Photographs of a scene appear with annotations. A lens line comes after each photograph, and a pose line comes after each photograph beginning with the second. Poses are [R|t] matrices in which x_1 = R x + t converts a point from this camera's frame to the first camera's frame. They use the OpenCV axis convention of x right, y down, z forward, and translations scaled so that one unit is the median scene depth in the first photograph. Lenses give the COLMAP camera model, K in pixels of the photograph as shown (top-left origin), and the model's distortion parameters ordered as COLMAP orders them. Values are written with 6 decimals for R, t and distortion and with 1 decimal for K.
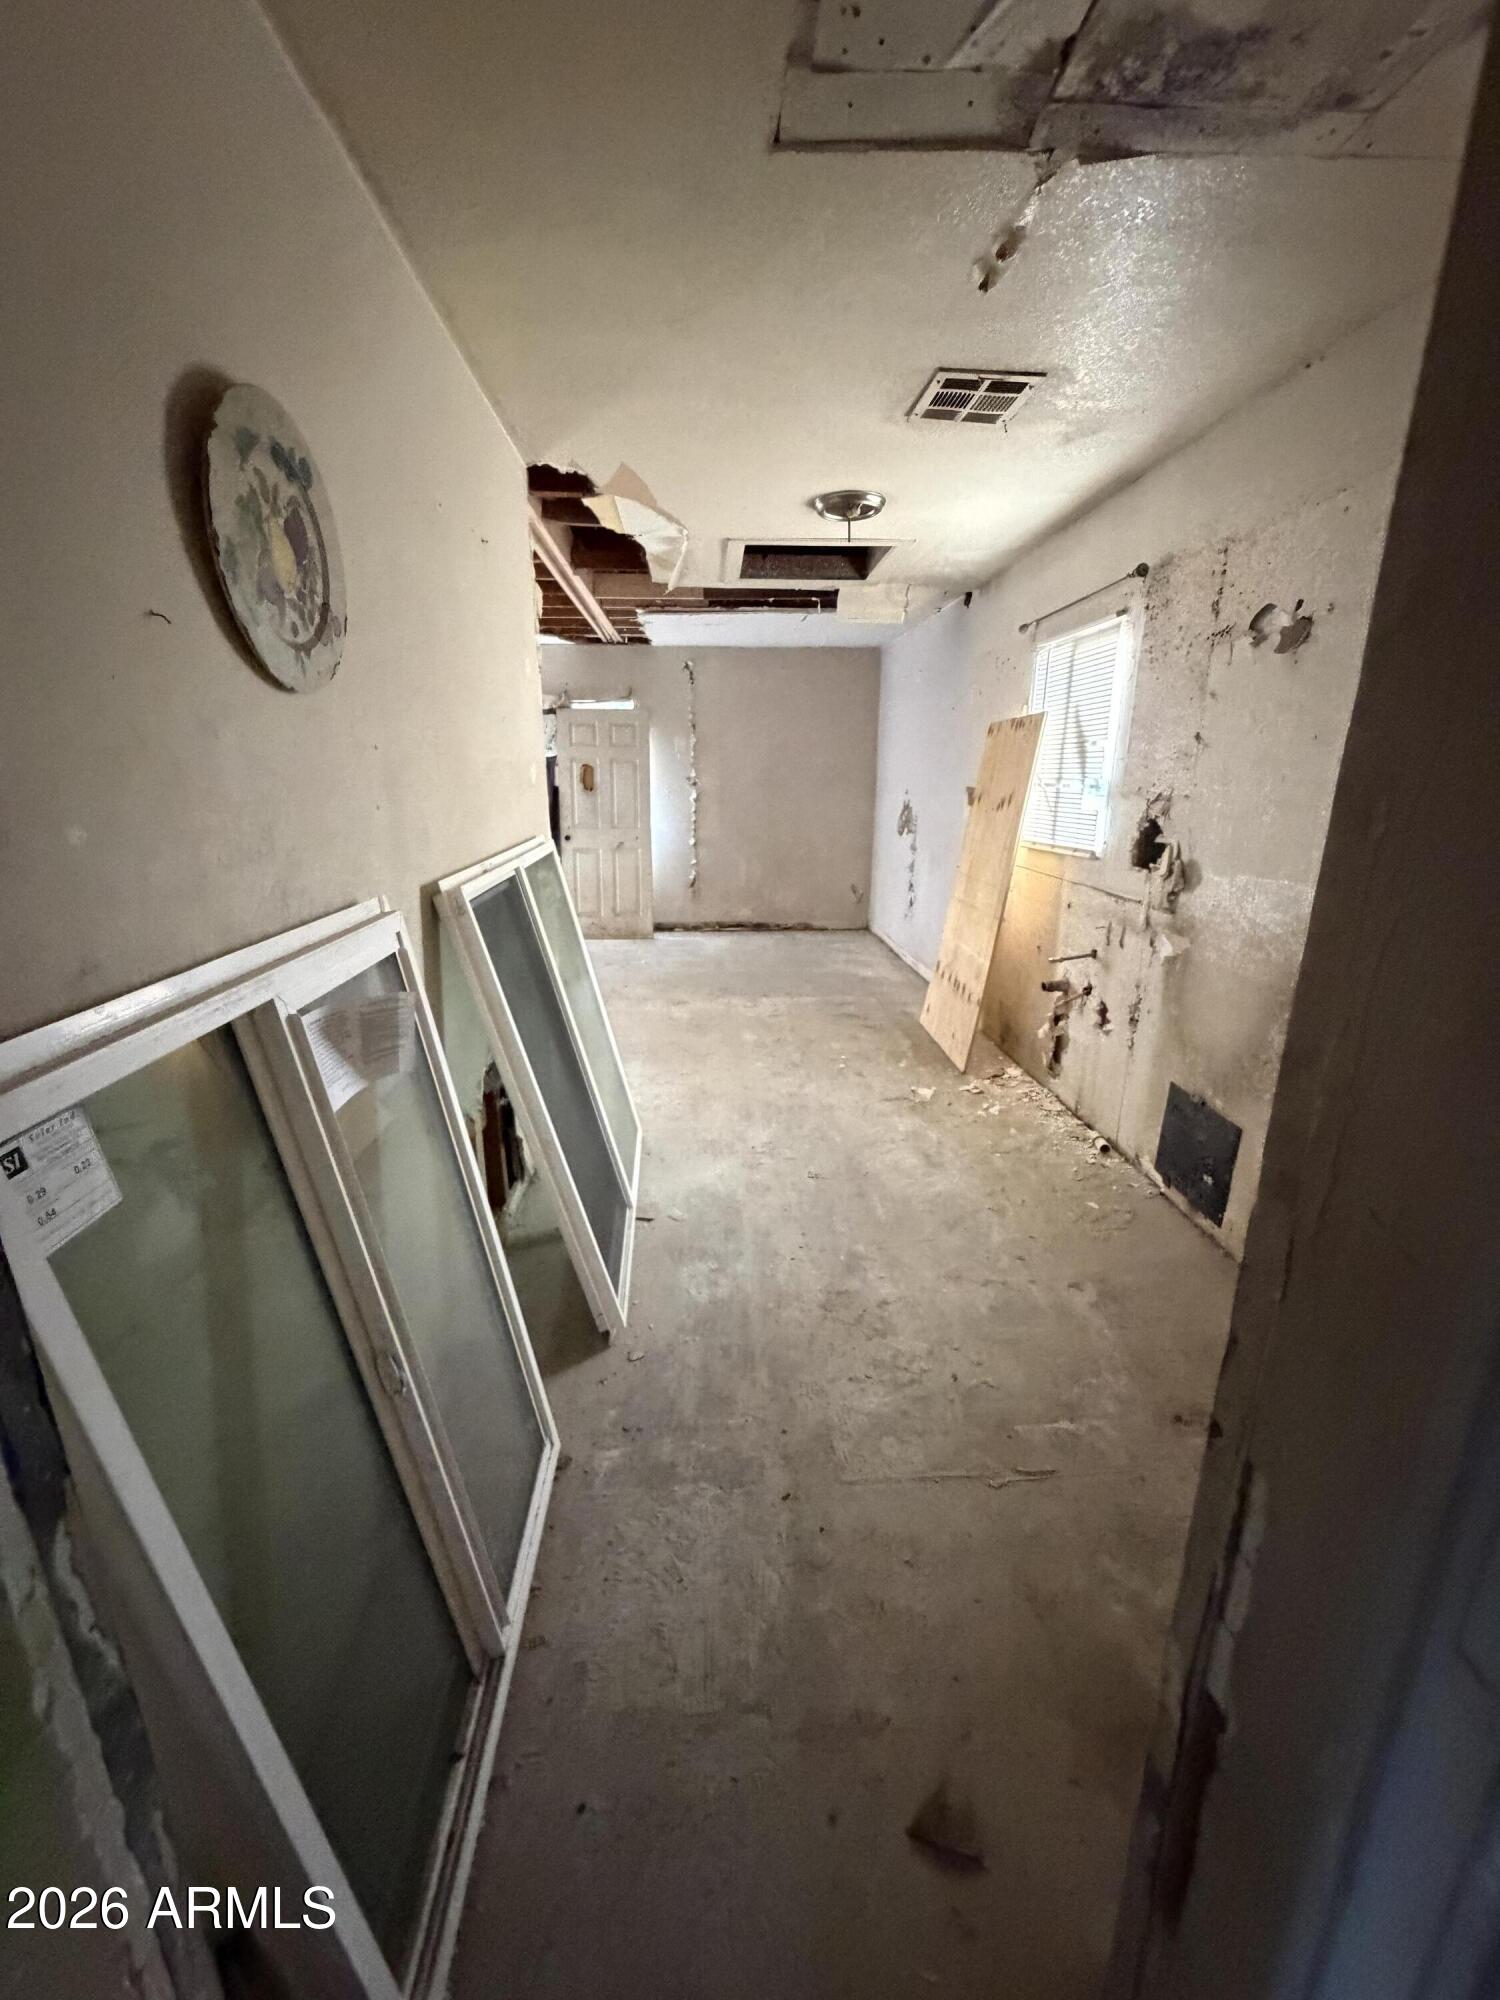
lens RADIAL K [[799.3, 0, 751.3], [0, 799.3, 991.8], [0, 0, 1]] dist [-0.001130, -0.000092]
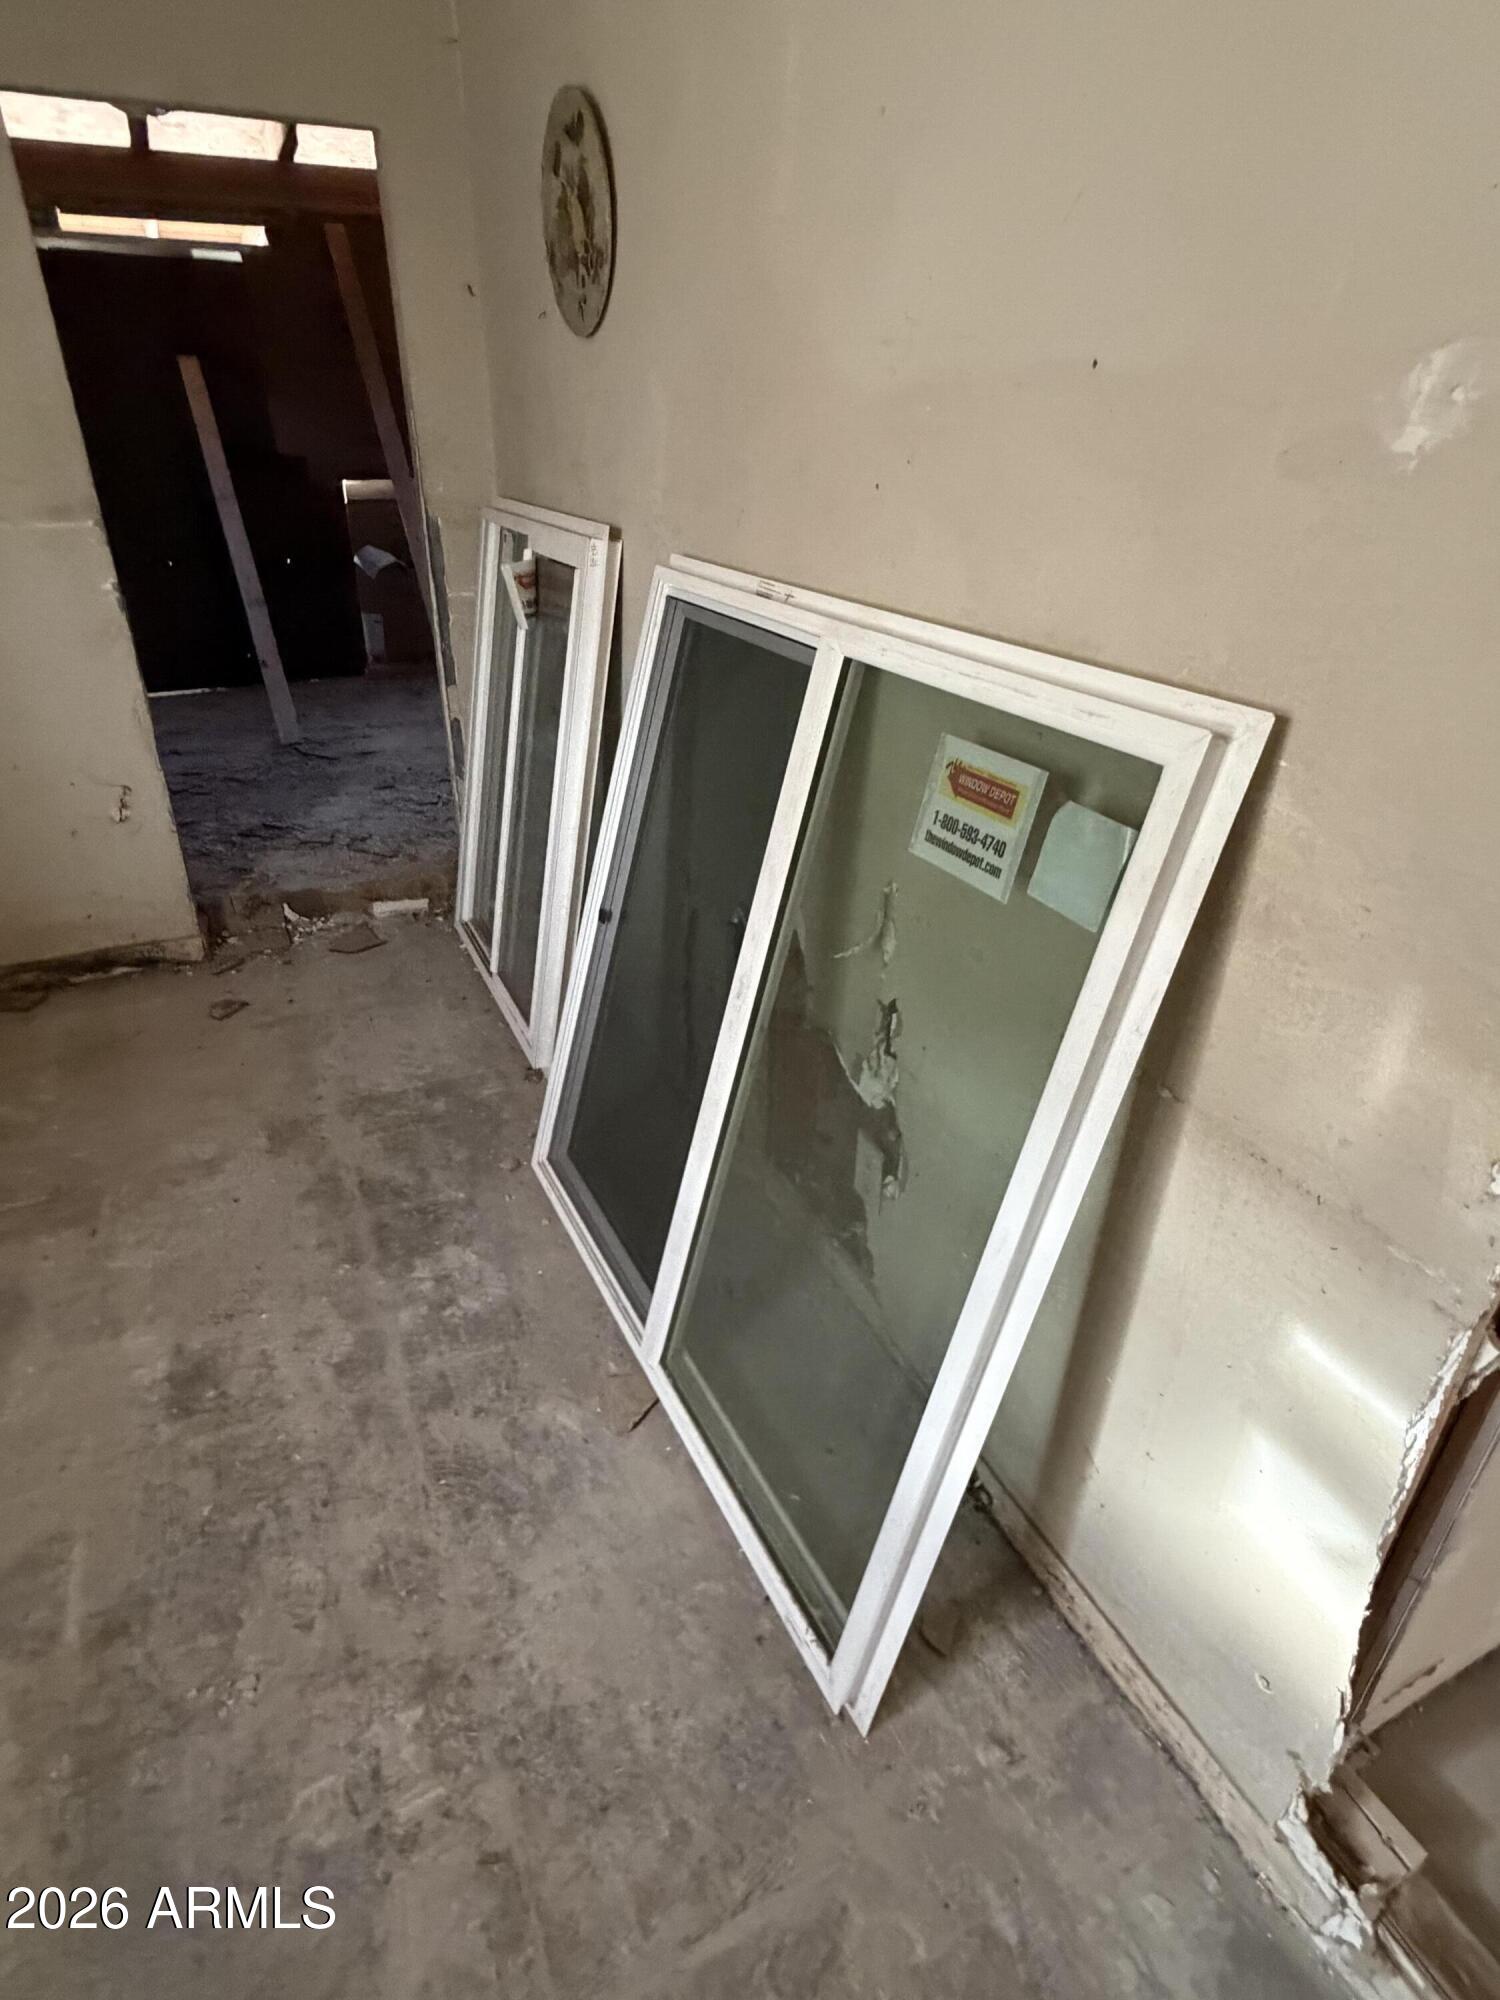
lens RADIAL K [[1103.1, 0, 756.0], [0, 1103.1, 1026.2], [0, 0, 1]] dist [0.001129, 0.000162]
pose [[-0.928250, 0.153249, -0.338920, -0.012520], [-0.129513, 0.720997, 0.680728, -0.419014], [0.348681, 0.675780, -0.649417, 1.547841]]
